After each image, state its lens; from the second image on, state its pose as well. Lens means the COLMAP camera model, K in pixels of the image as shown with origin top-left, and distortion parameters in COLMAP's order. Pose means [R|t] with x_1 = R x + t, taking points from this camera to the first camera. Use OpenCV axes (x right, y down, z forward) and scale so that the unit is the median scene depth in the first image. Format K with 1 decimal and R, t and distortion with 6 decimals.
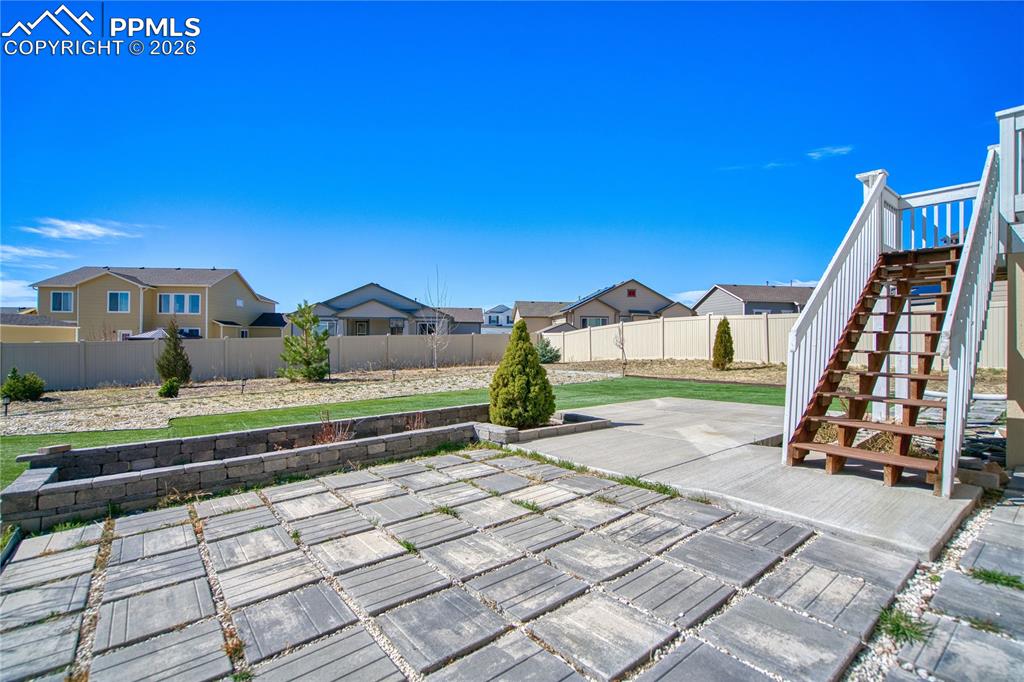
lens RADIAL K [[459.2, 0, 512.0], [0, 459.2, 341.0], [0, 0, 1]] dist [-0.033799, 0.000237]
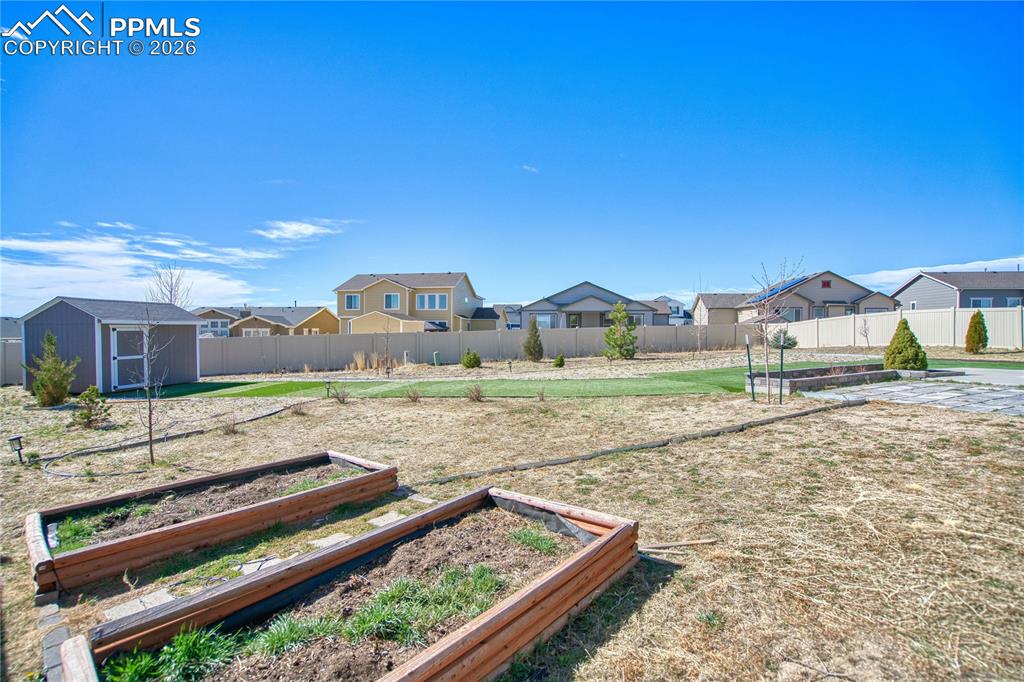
lens RADIAL K [[476.6, 0, 512.0], [0, 476.6, 341.0], [0, 0, 1]] dist [0.000279, 0.000468]
pose [[0.972682, 0.003057, -0.232123, -0.208620], [0.001603, 0.999801, 0.019885, 0.000901], [0.232138, -0.019714, 0.972483, -0.244160]]
